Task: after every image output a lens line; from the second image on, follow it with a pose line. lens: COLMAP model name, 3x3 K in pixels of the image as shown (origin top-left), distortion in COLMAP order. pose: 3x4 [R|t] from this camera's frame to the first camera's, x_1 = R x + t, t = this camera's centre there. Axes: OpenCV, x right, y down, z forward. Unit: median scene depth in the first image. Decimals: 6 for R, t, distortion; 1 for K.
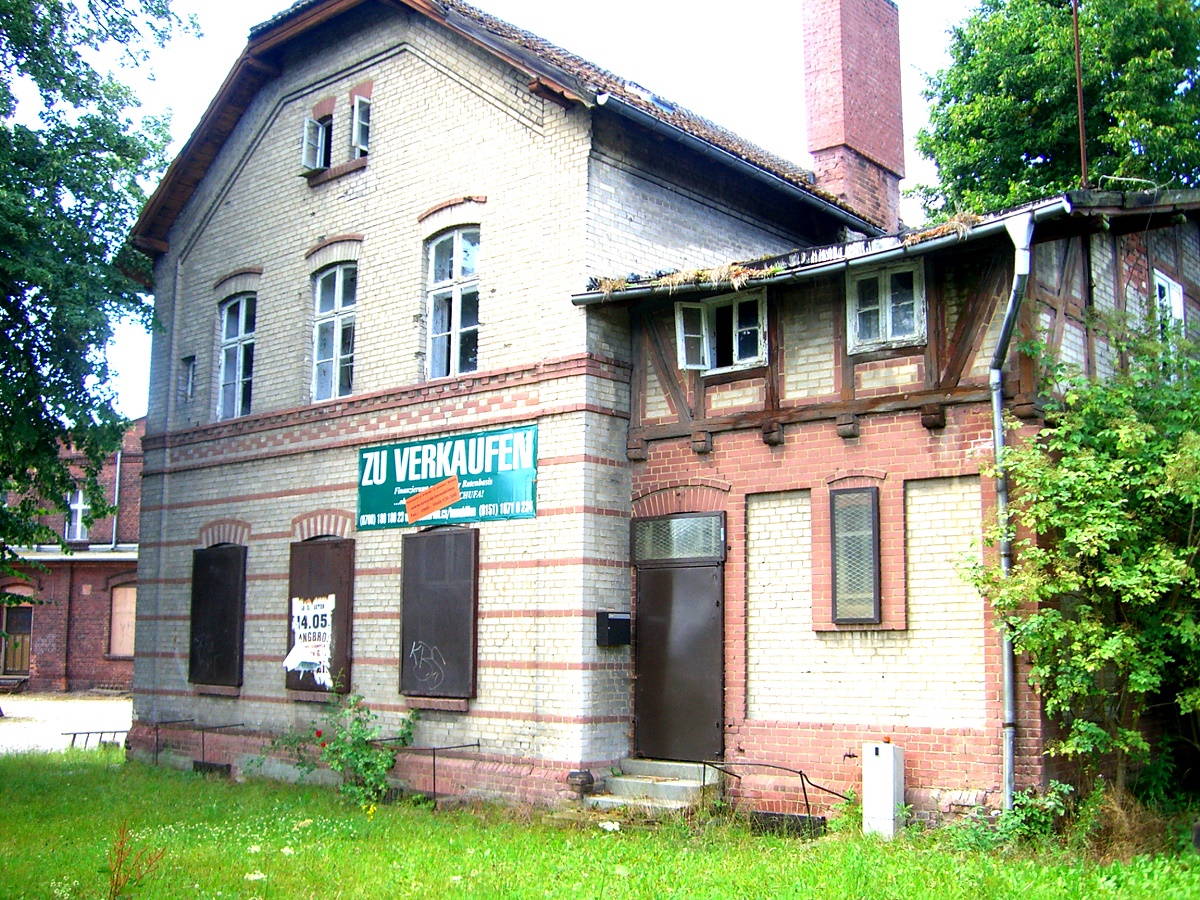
lens RADIAL K [[1338.6, 0, 600.0], [0, 1338.6, 450.0], [0, 0, 1]] dist [-0.239240, 0.329646]
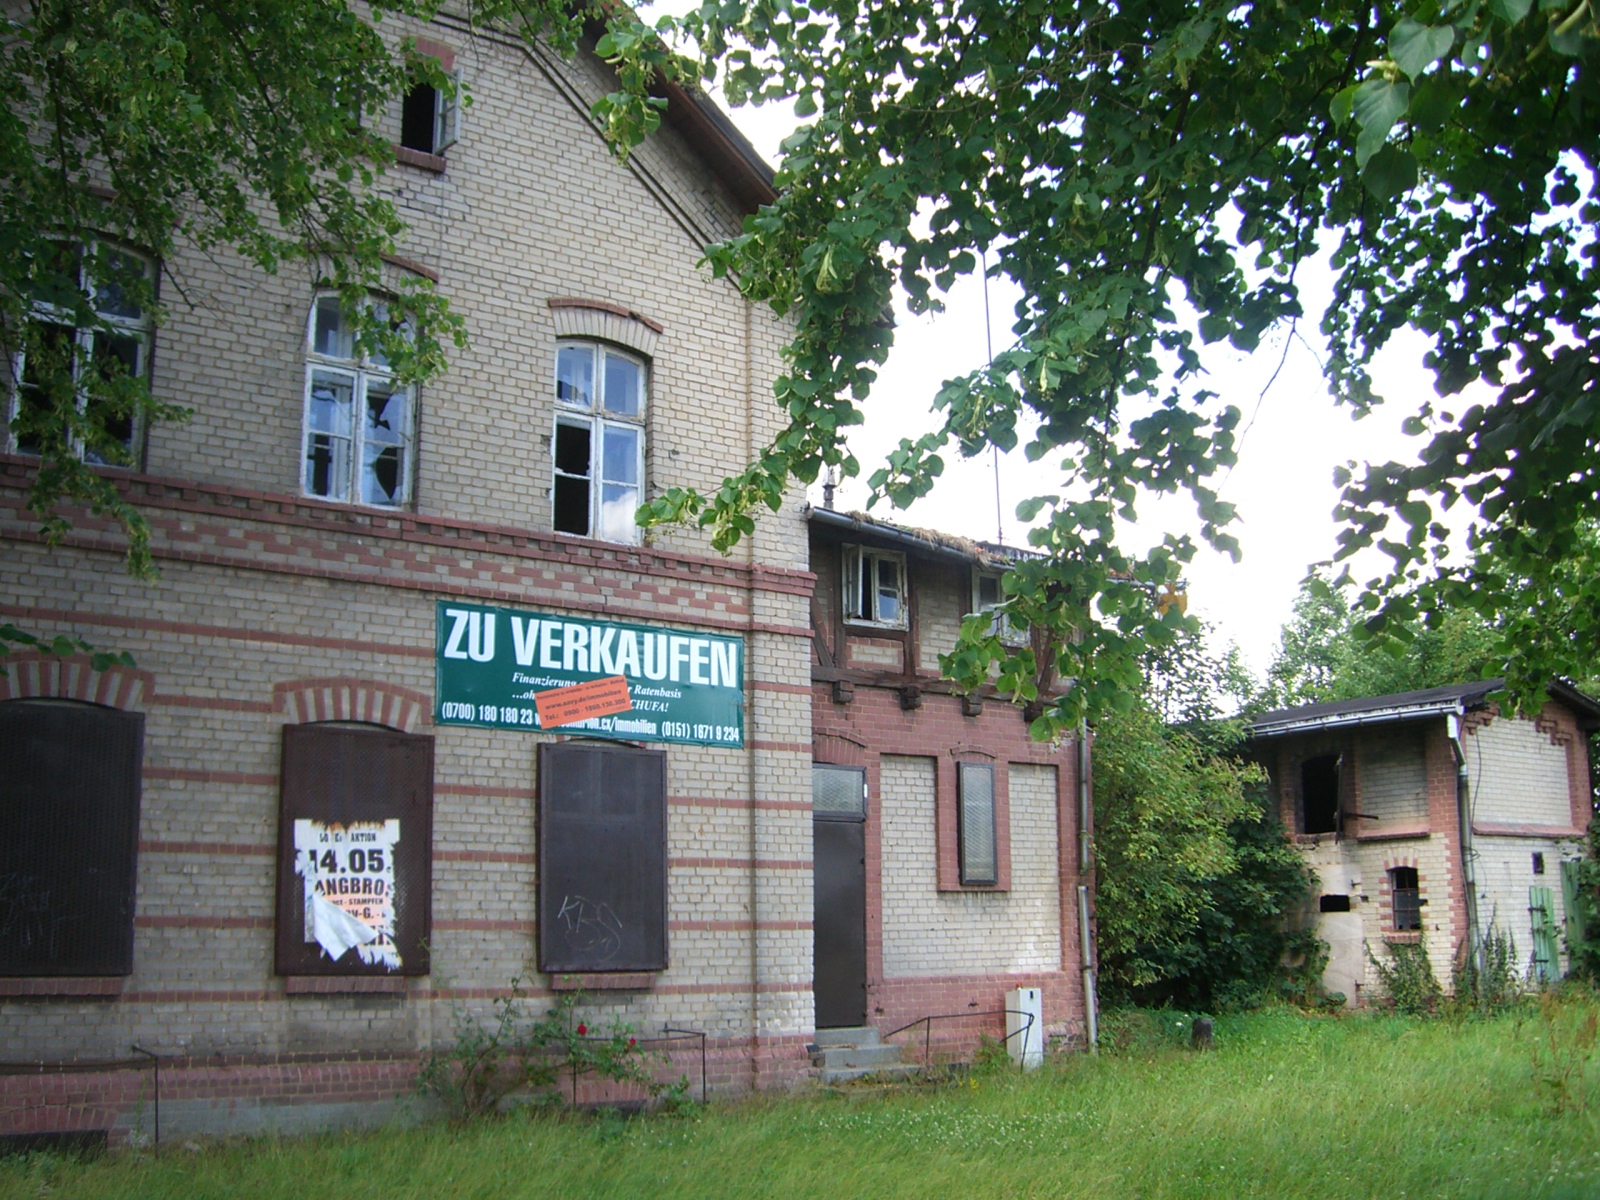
lens RADIAL K [[1784.8, 0, 800.0], [0, 1784.8, 600.0], [0, 0, 1]] dist [-0.239240, 0.329646]
pose [[0.189202, 0.179652, 0.965364, -1.054880], [-0.130036, 0.979046, -0.156713, 0.120371], [-0.973290, -0.095882, 0.208599, 0.690637]]
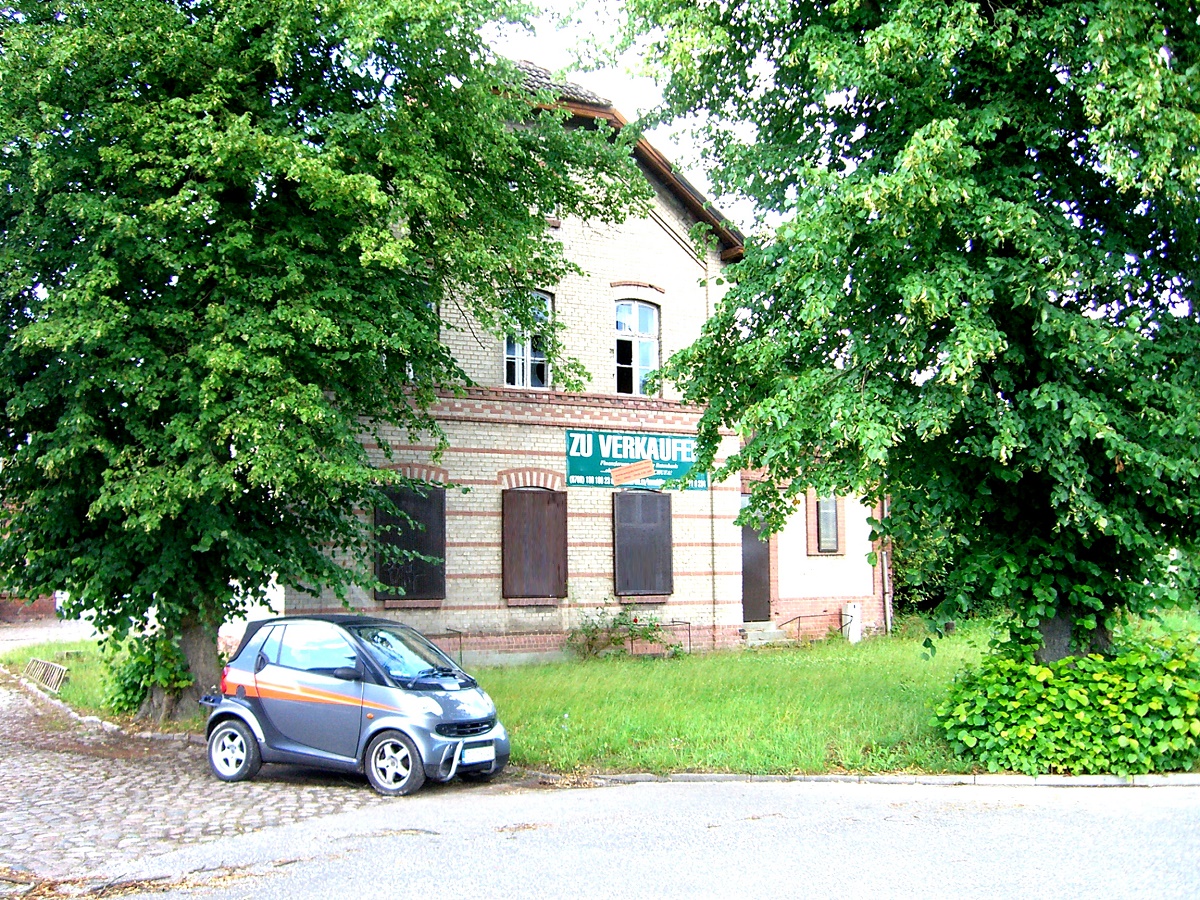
lens RADIAL K [[1338.6, 0, 600.0], [0, 1338.6, 450.0], [0, 0, 1]] dist [-0.239240, 0.329646]
pose [[0.319803, 0.083666, 0.943783, -1.651437], [-0.123518, 0.991275, -0.046021, 0.089793], [-0.939398, -0.101856, 0.327347, 0.519723]]
